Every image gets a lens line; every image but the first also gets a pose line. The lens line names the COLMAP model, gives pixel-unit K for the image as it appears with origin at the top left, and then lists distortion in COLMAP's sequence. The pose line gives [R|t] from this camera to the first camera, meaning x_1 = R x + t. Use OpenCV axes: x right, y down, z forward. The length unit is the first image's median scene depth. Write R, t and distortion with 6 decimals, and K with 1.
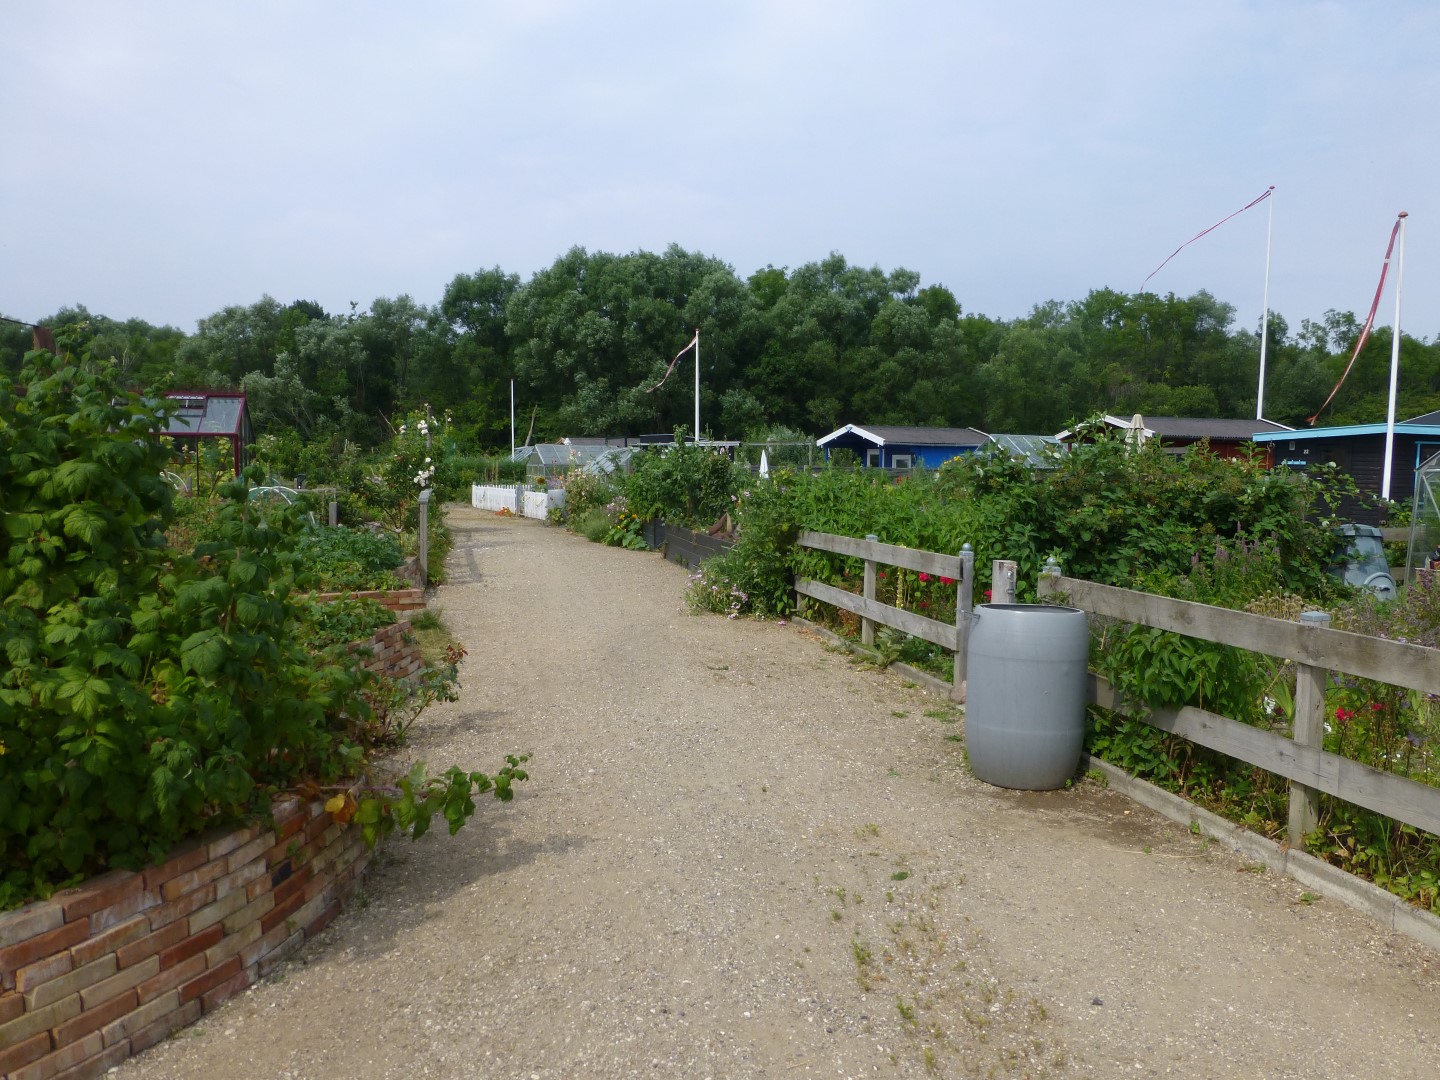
lens RADIAL K [[1054.7, 0, 720.0], [0, 1054.7, 540.0], [0, 0, 1]] dist [-0.032734, 0.000185]
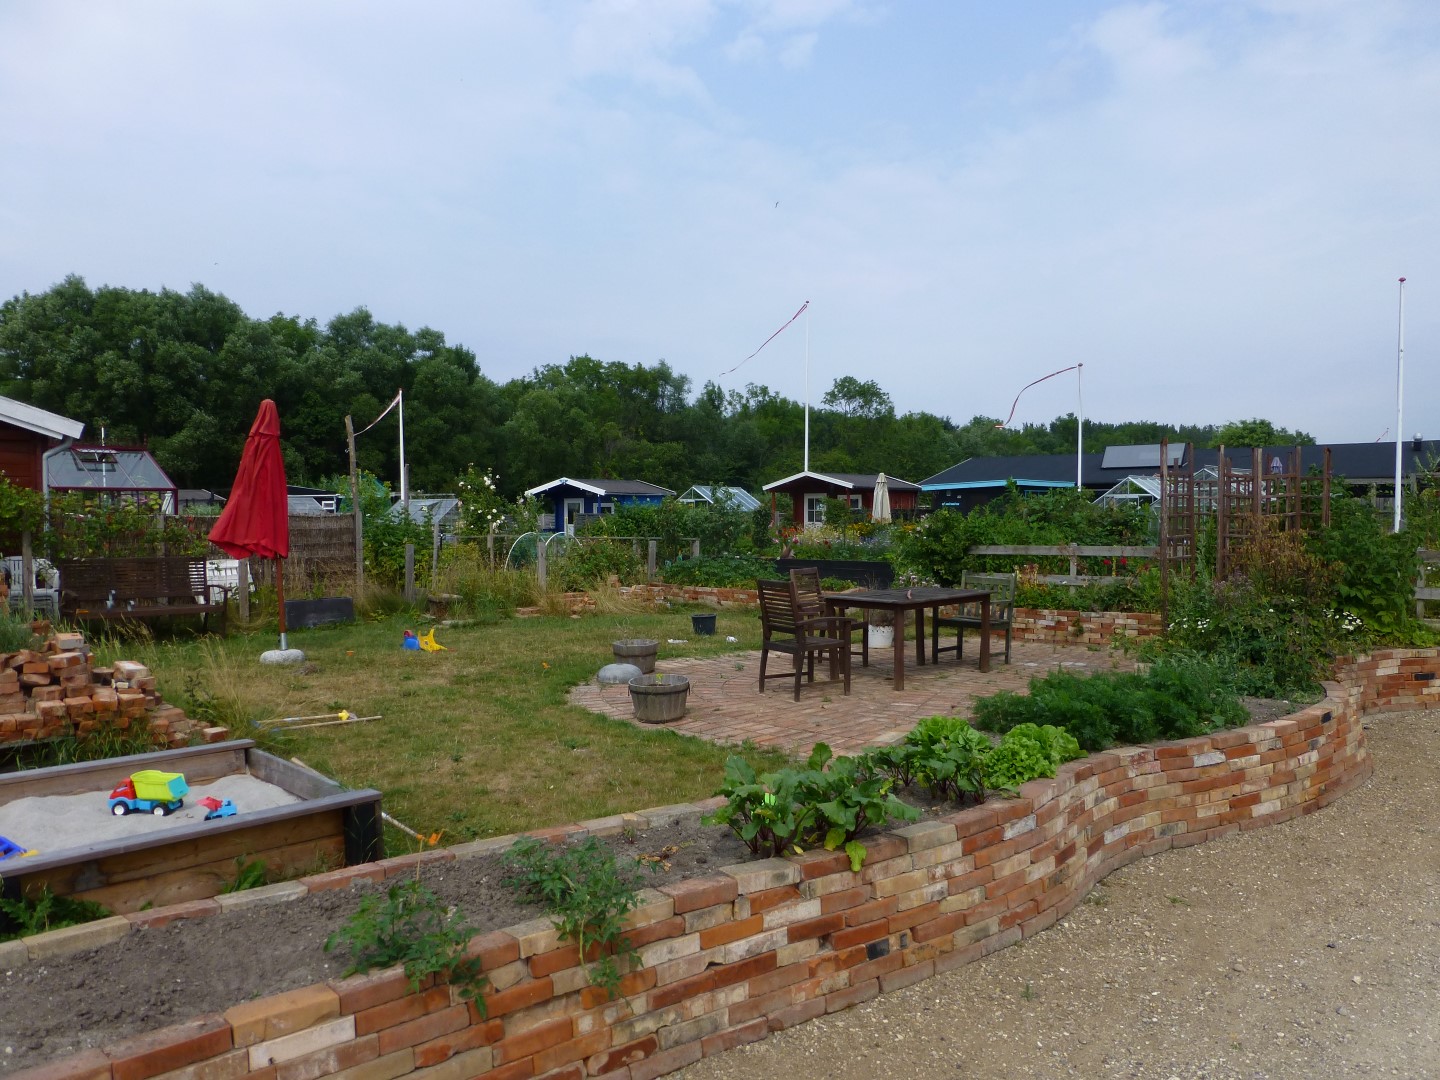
lens RADIAL K [[1080.4, 0, 720.0], [0, 1080.4, 540.0], [0, 0, 1]] dist [-0.097508, 0.141061]
pose [[0.822370, -0.031512, 0.568080, -0.213604], [0.057923, 0.997914, -0.028496, 0.001662], [-0.565997, 0.056339, 0.822480, -0.038535]]
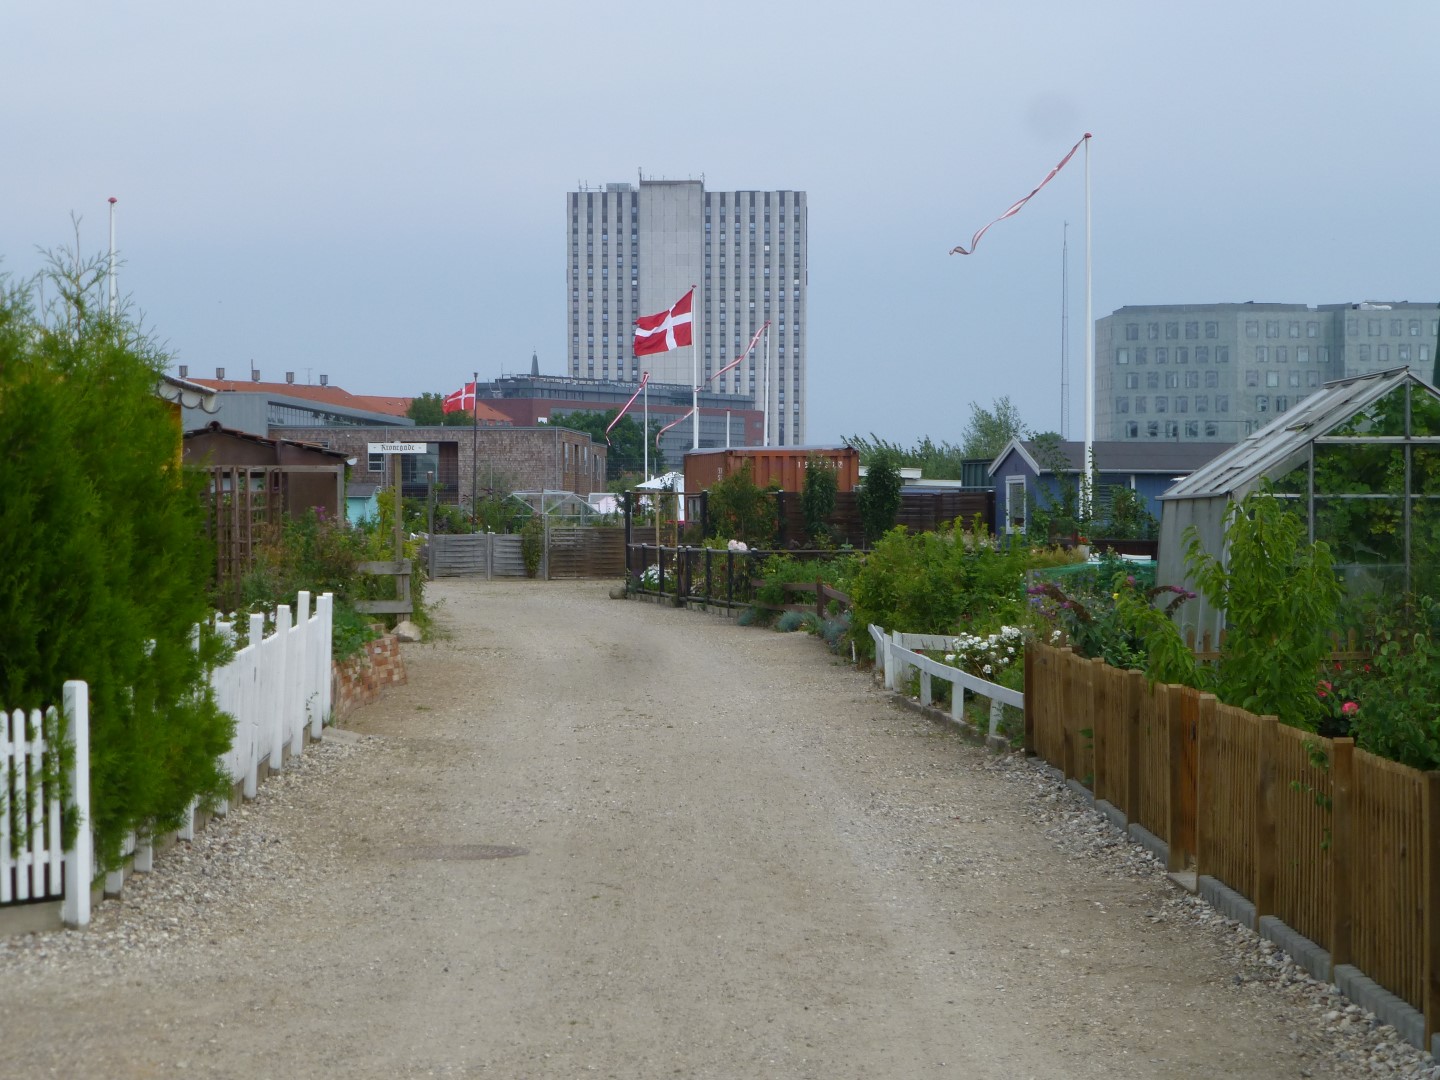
lens RADIAL K [[3511.0, 0, 720.0], [0, 3511.0, 540.0], [0, 0, 1]] dist [0.391891, -7.028702]
pose [[0.086101, -0.023581, 0.996007, -0.591711], [0.082832, 0.996428, 0.016431, -0.002141], [-0.992837, 0.081086, 0.087747, -0.084584]]
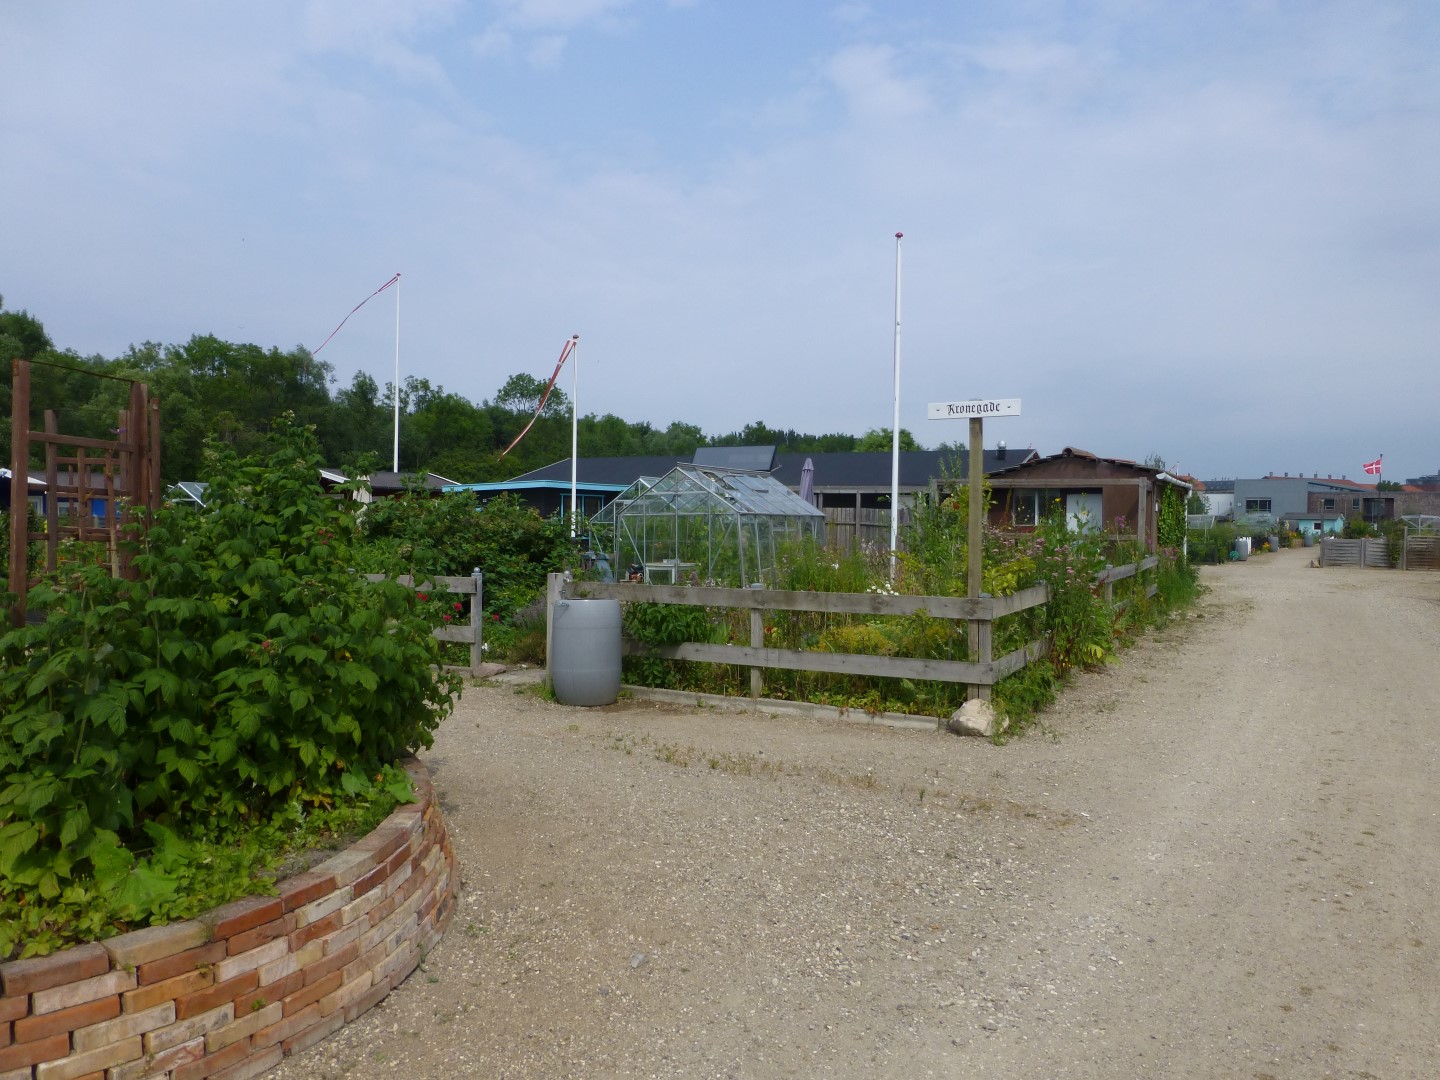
lens RADIAL K [[1076.2, 0, 700.1], [0, 1076.2, 537.2], [0, 0, 1]] dist [-0.008842, 0.000938]
pose [[0.674693, -0.019885, 0.737830, -0.088953], [0.054544, 0.998247, -0.022973, 0.001675], [-0.736080, 0.055744, 0.674595, -0.030380]]
